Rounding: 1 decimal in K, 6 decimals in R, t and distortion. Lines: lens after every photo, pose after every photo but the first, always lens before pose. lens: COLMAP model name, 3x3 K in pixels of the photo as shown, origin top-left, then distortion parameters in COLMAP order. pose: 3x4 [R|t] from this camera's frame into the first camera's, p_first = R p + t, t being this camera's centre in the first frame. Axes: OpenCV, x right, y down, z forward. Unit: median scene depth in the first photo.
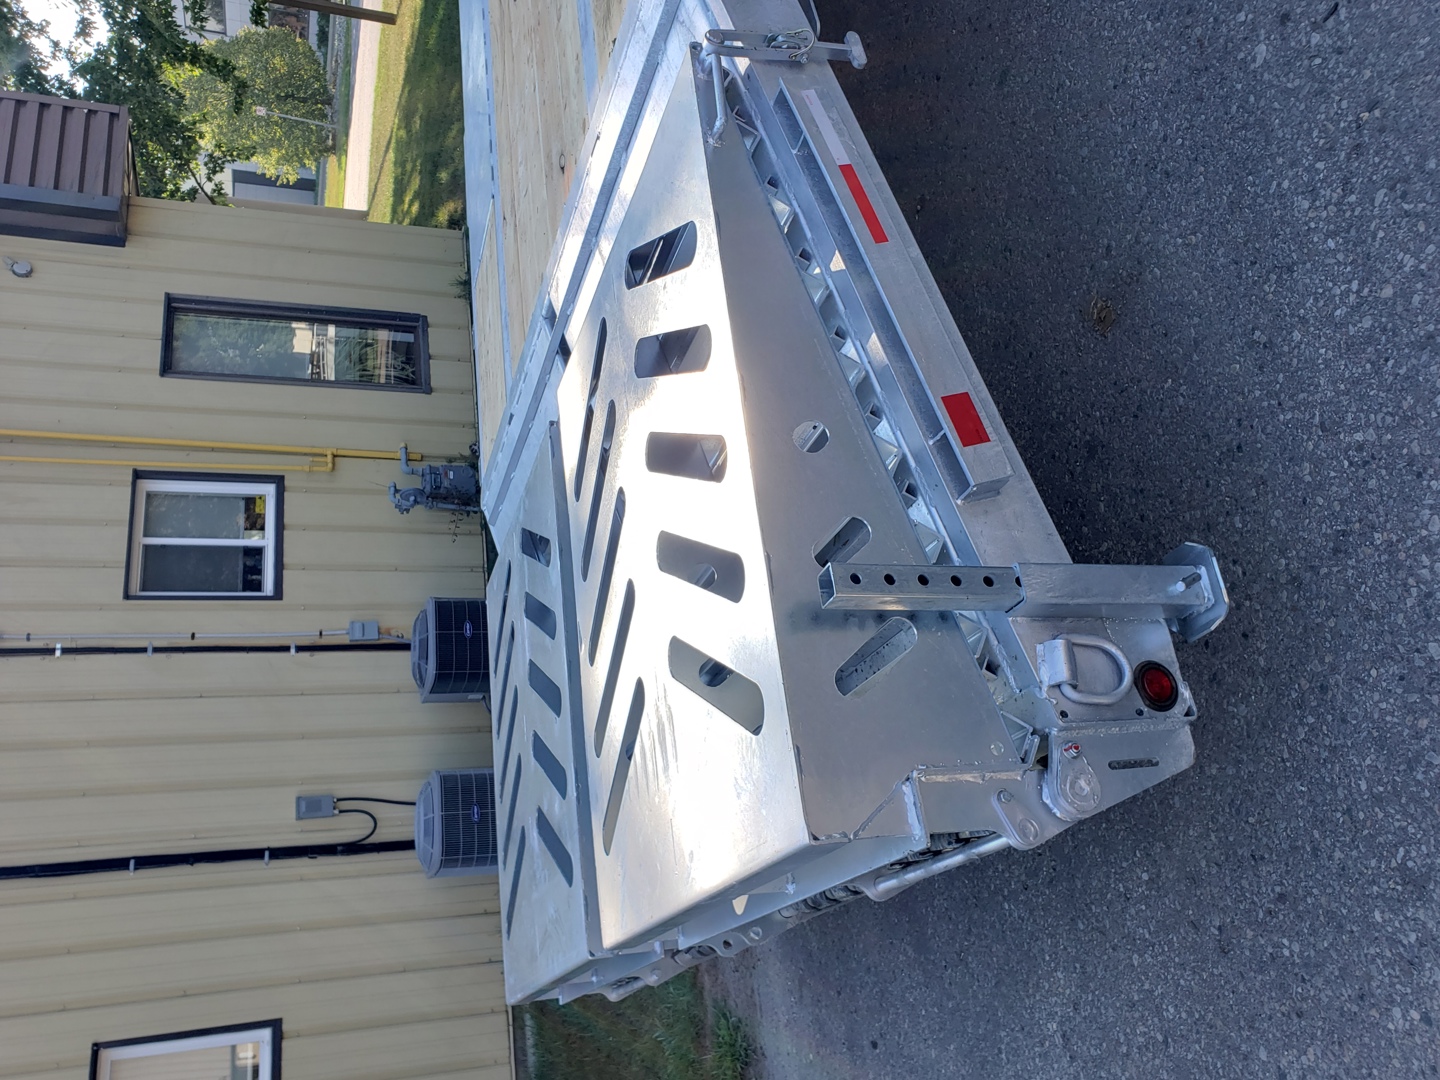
lens RADIAL K [[1119.8, 0, 720.0], [0, 1119.8, 540.0], [0, 0, 1]] dist [0.005544, 0.008488]
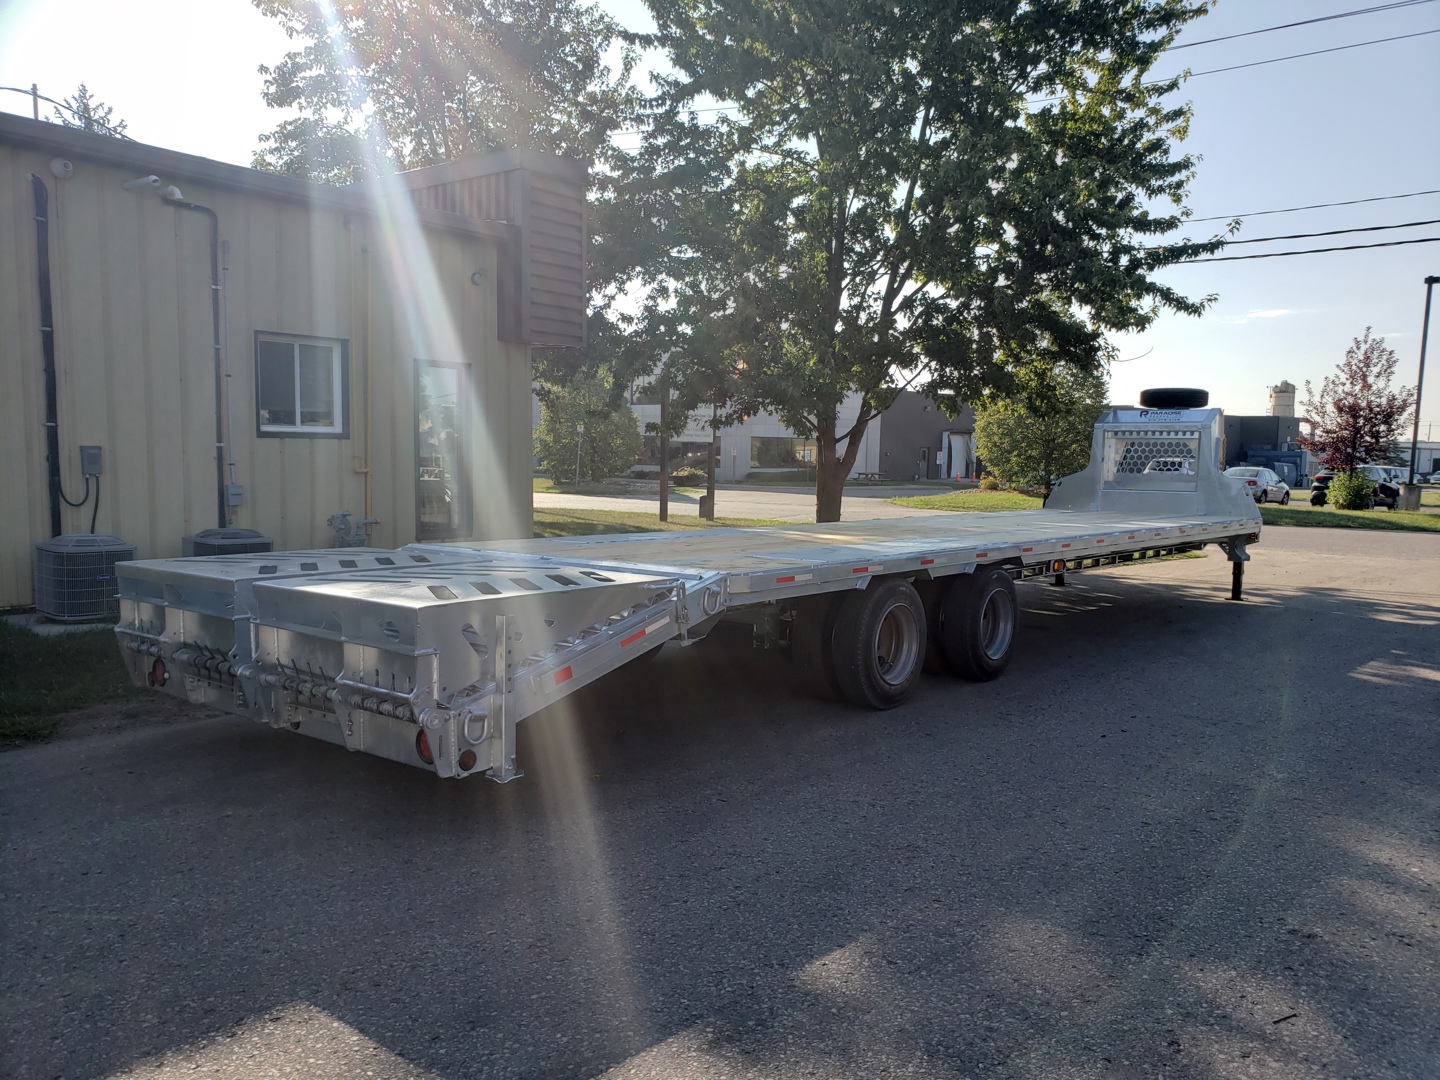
lens RADIAL K [[1119.8, 0, 720.0], [0, 1119.8, 540.0], [0, 0, 1]] dist [0.005544, 0.008488]
pose [[0.161531, 0.955368, -0.247344, 0.138640], [-0.890851, 0.033323, -0.453072, 0.162748], [-0.424608, 0.293532, 0.856473, -0.325883]]
